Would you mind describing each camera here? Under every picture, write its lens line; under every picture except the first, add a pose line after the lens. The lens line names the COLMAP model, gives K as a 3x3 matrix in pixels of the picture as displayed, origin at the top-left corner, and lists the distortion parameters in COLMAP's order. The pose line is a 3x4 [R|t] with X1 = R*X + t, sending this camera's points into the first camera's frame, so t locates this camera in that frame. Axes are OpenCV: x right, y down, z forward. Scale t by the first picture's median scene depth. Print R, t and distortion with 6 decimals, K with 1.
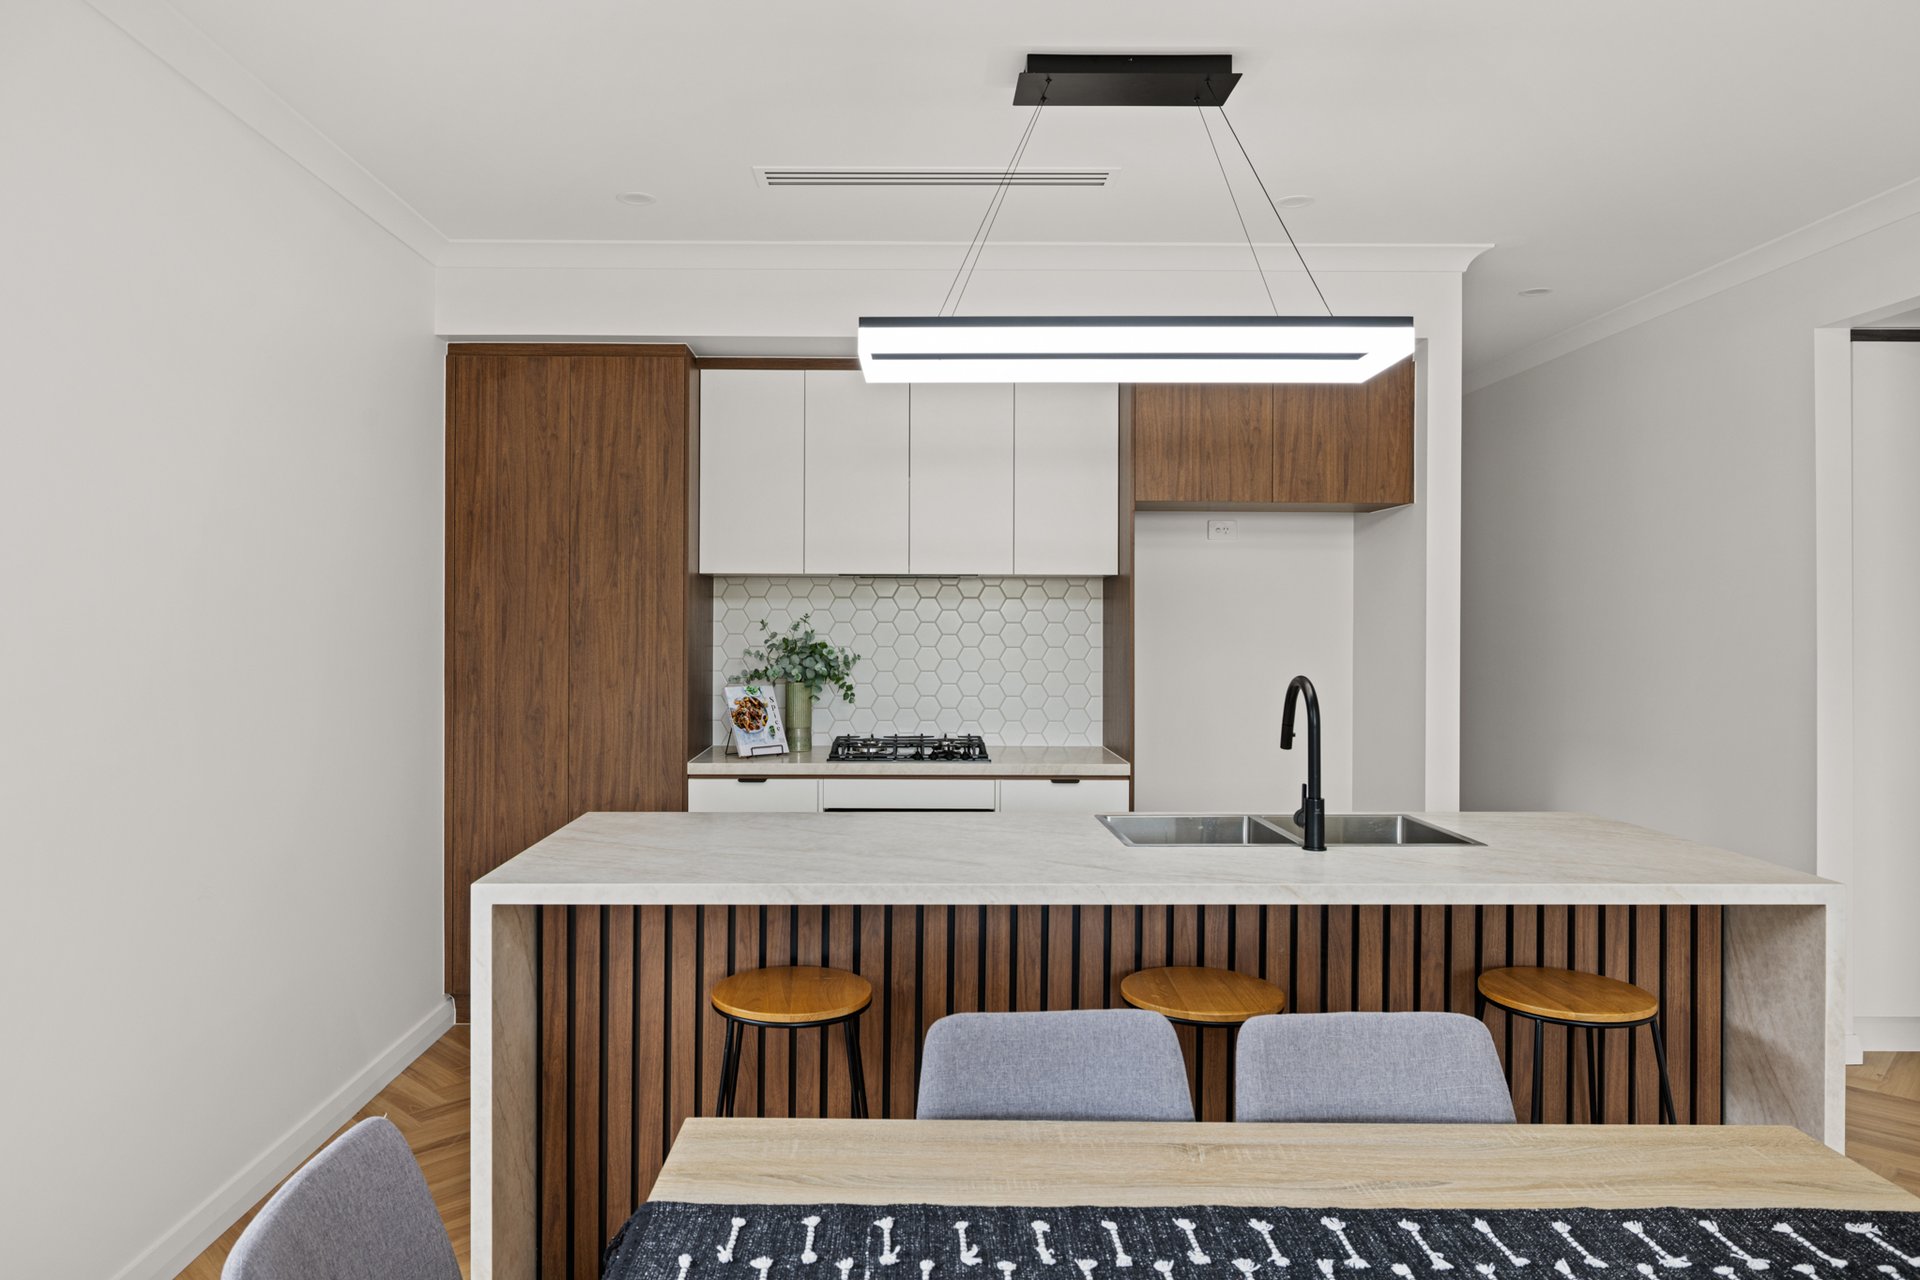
lens RADIAL K [[1288.4, 0, 950.9], [0, 1288.4, 615.1], [0, 0, 1]] dist [-0.003752, -0.000458]
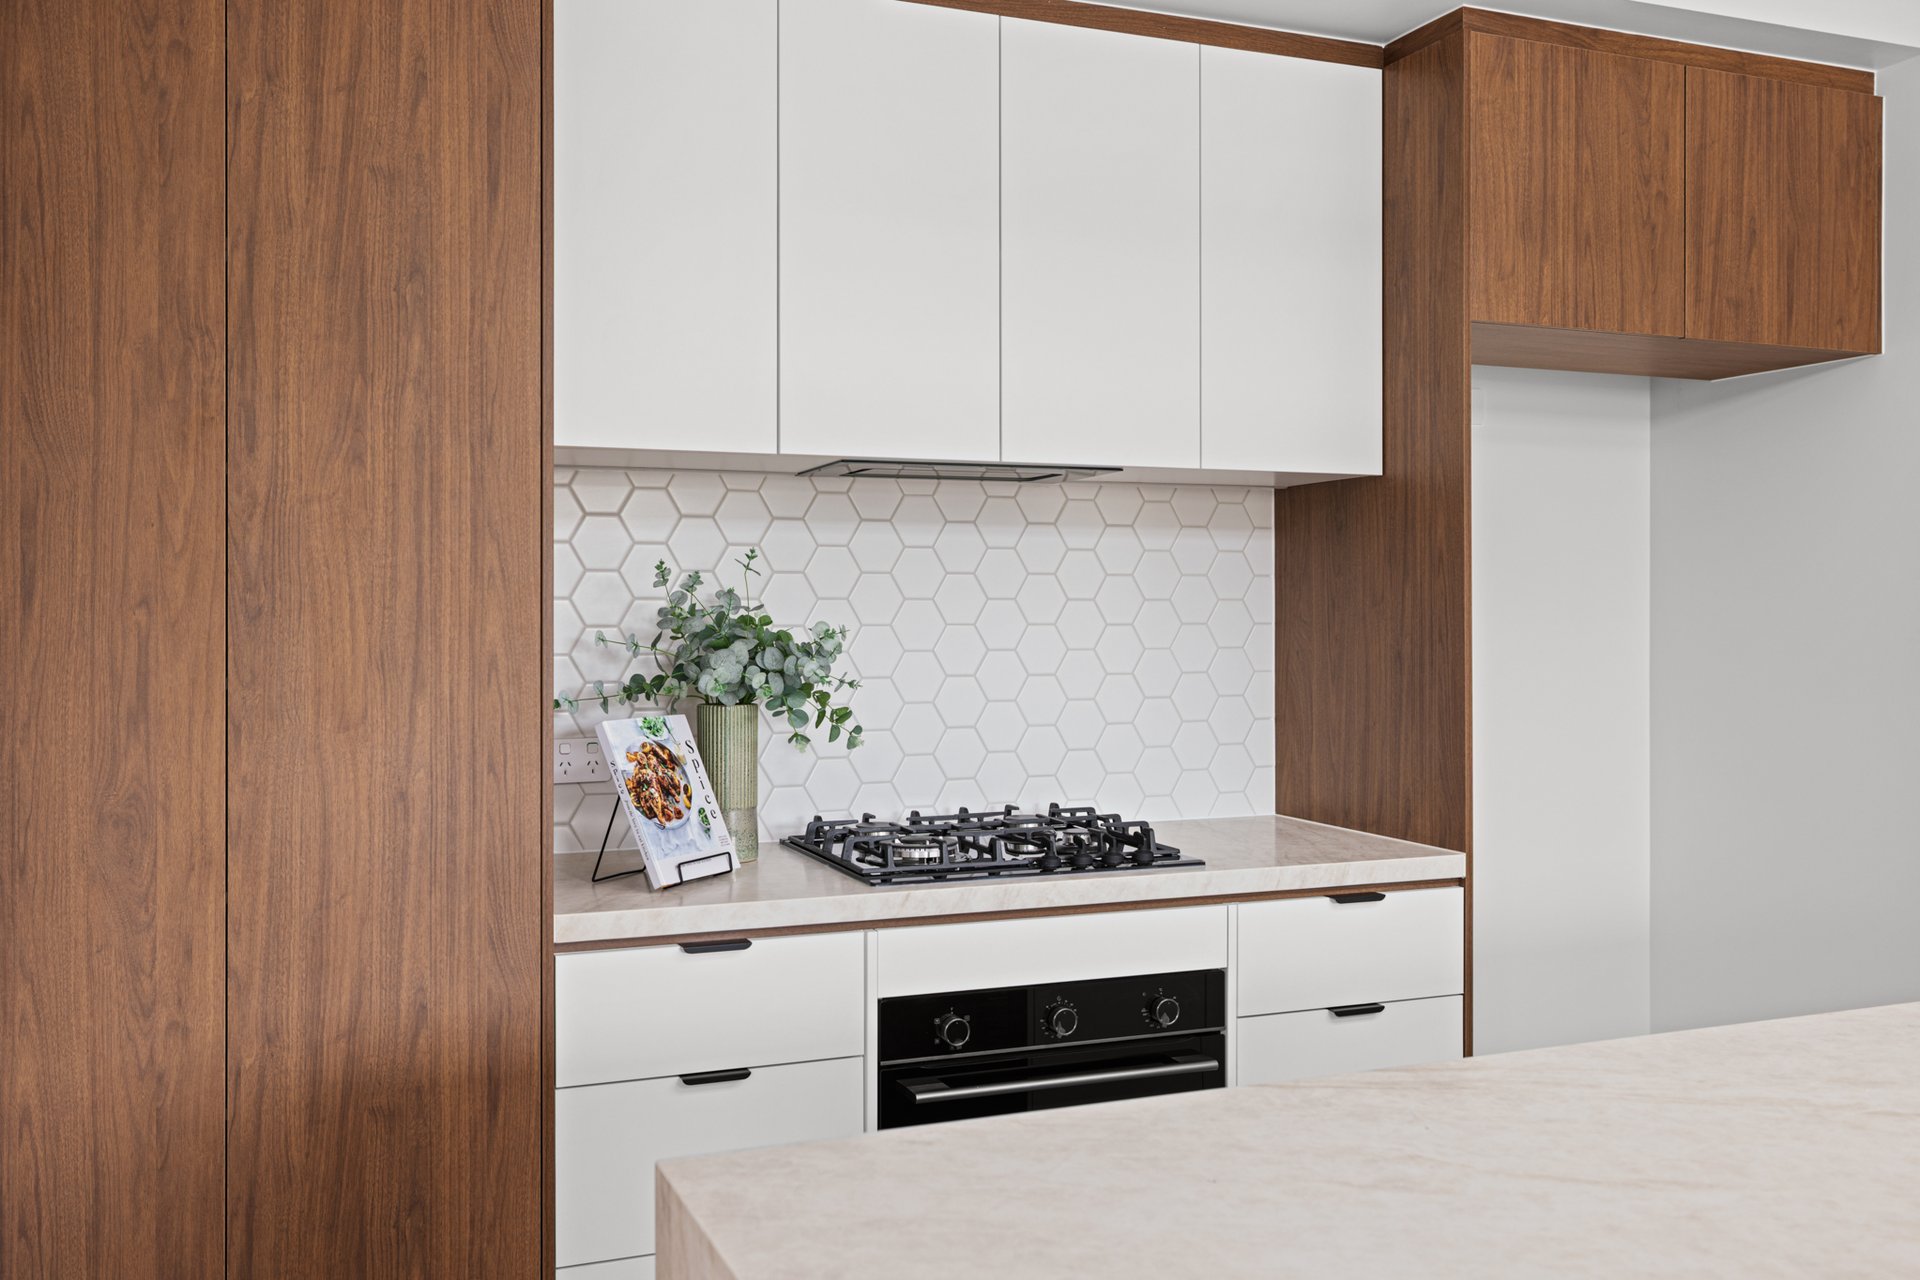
lens RADIAL K [[1685.5, 0, 956.8], [0, 1685.5, 615.1], [0, 0, 1]] dist [0.006078, 0.000099]
pose [[0.933588, -0.004809, 0.358315, -0.274093], [0.003230, 0.999982, 0.005007, 0.020460], [-0.358332, -0.003517, 0.933587, 0.472143]]
